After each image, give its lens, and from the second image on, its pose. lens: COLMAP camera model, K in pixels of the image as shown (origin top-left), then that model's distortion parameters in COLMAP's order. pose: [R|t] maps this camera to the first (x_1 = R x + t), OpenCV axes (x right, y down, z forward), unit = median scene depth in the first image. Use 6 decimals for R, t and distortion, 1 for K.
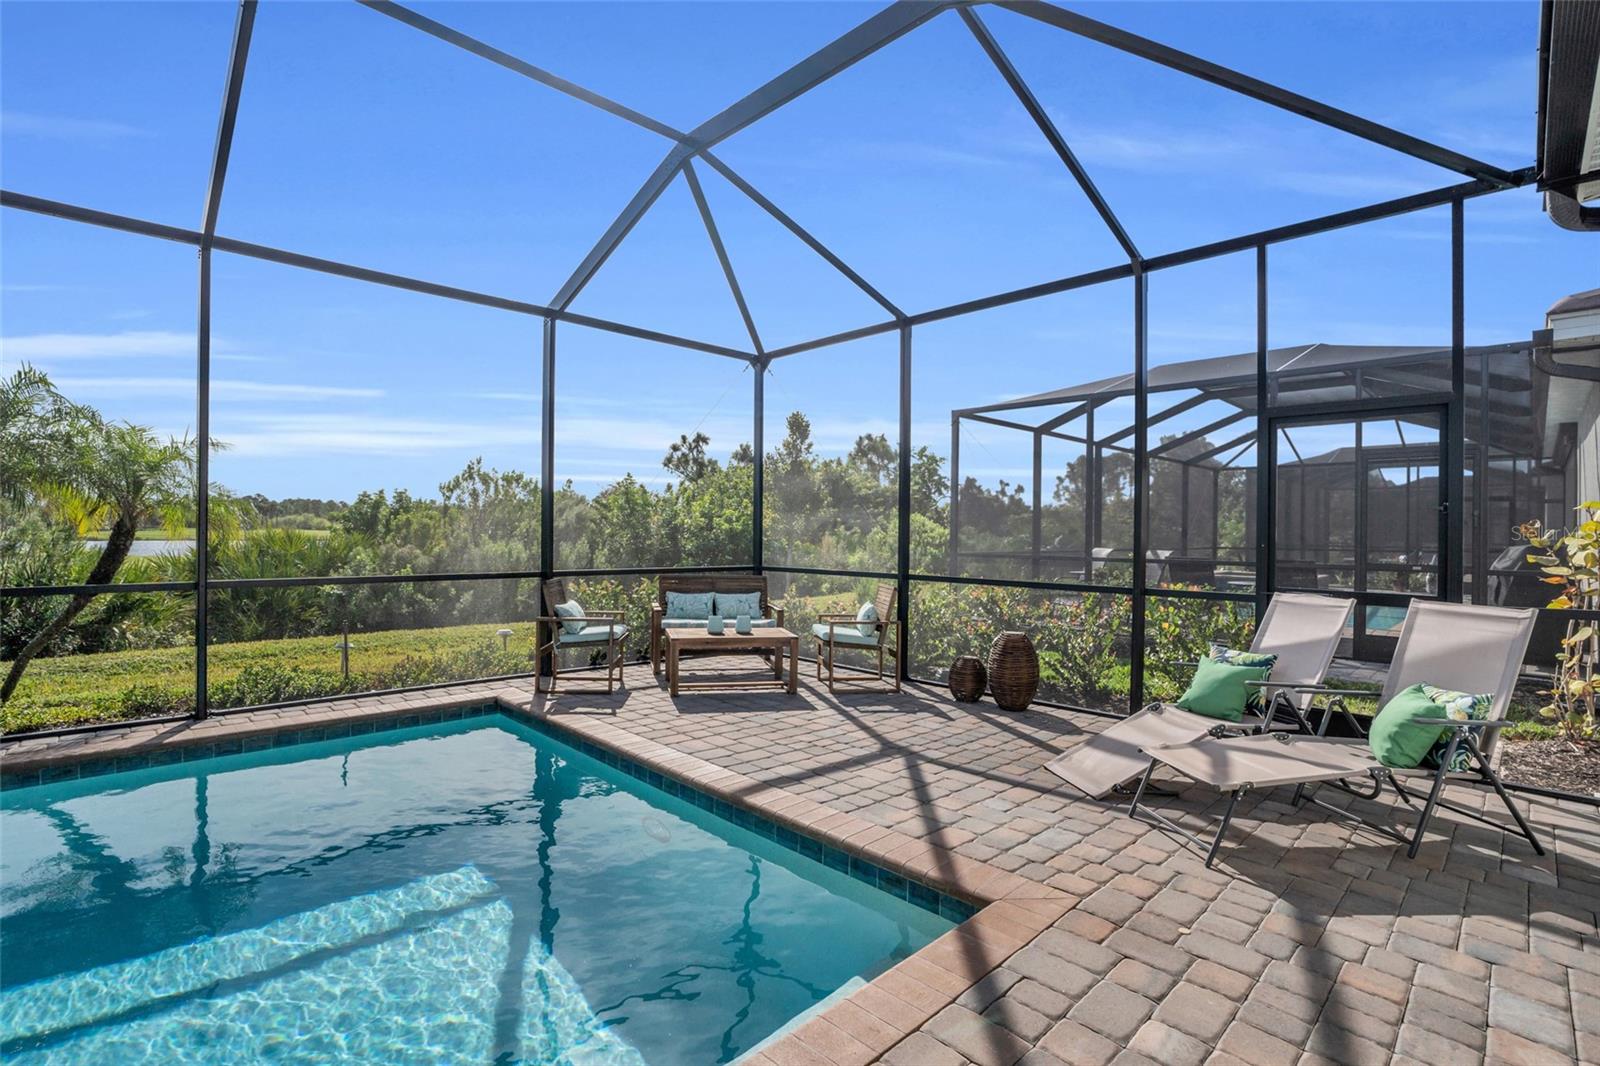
lens RADIAL K [[732.6, 0, 798.5], [0, 732.6, 531.4], [0, 0, 1]] dist [-0.038173, 0.000448]
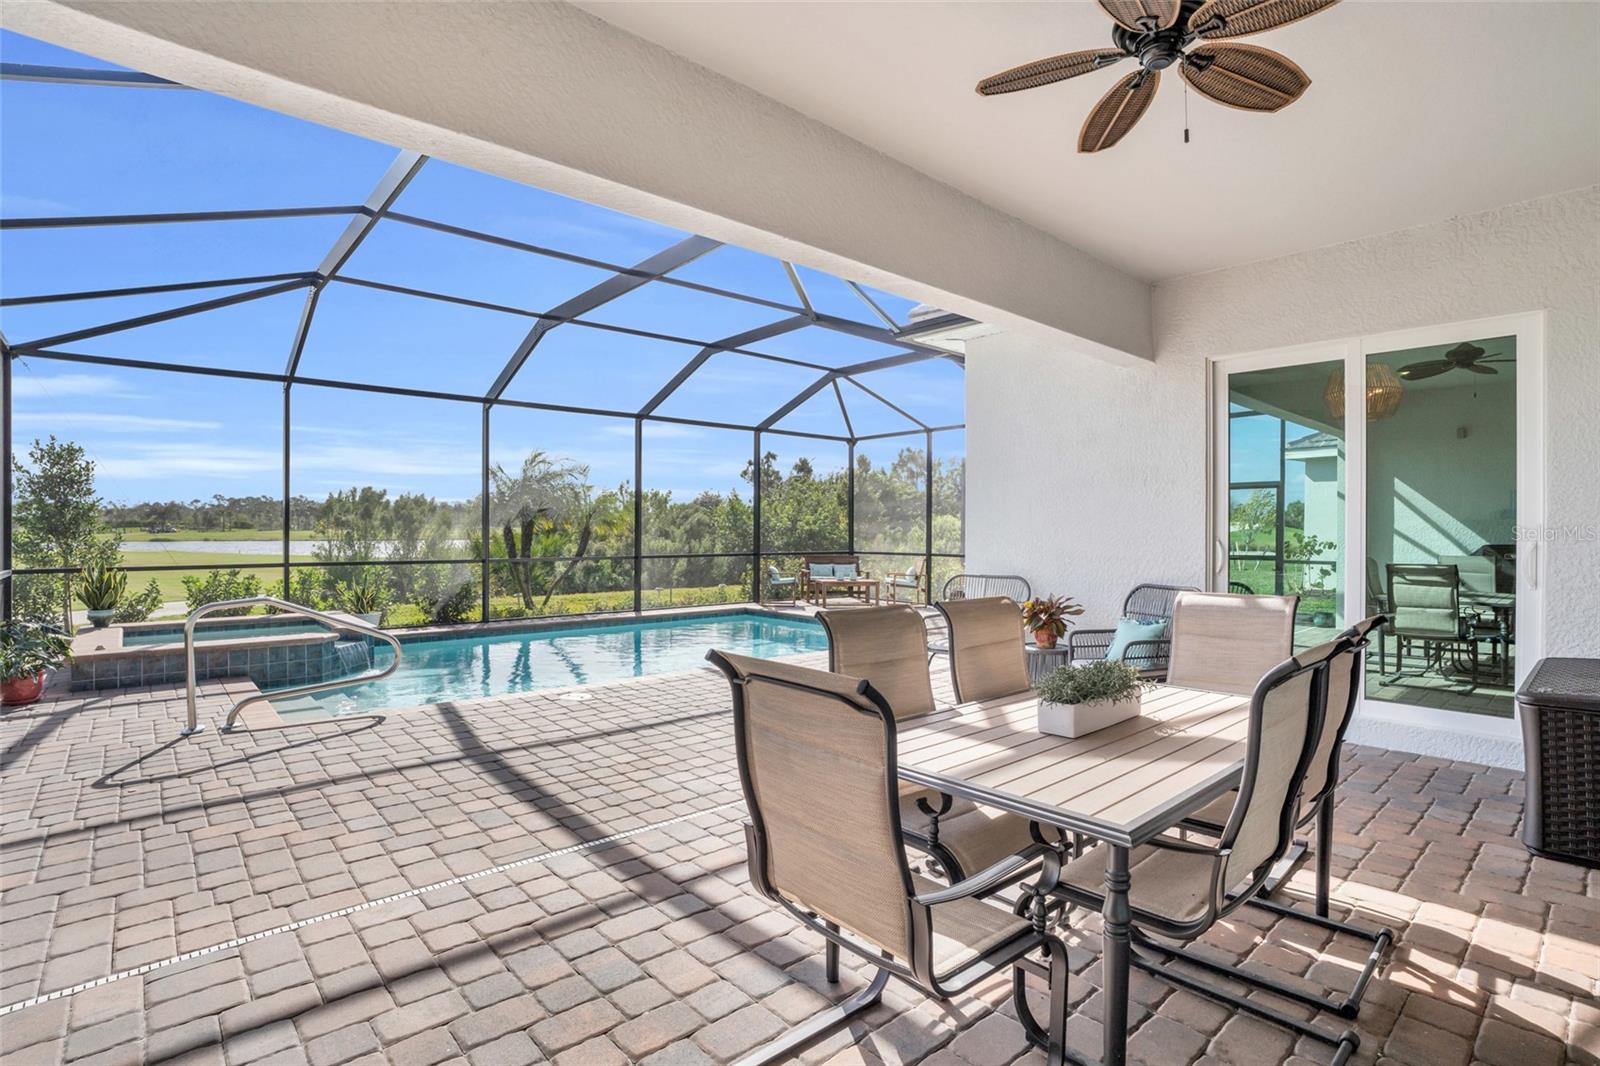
lens RADIAL K [[776.5, 0, 799.4], [0, 776.5, 536.1], [0, 0, 1]] dist [0.000436, 0.000014]
pose [[0.999016, -0.010452, -0.043099, -0.104030], [0.010846, 0.999901, 0.008910, -0.010146], [0.043002, -0.009368, 0.999031, -0.995734]]
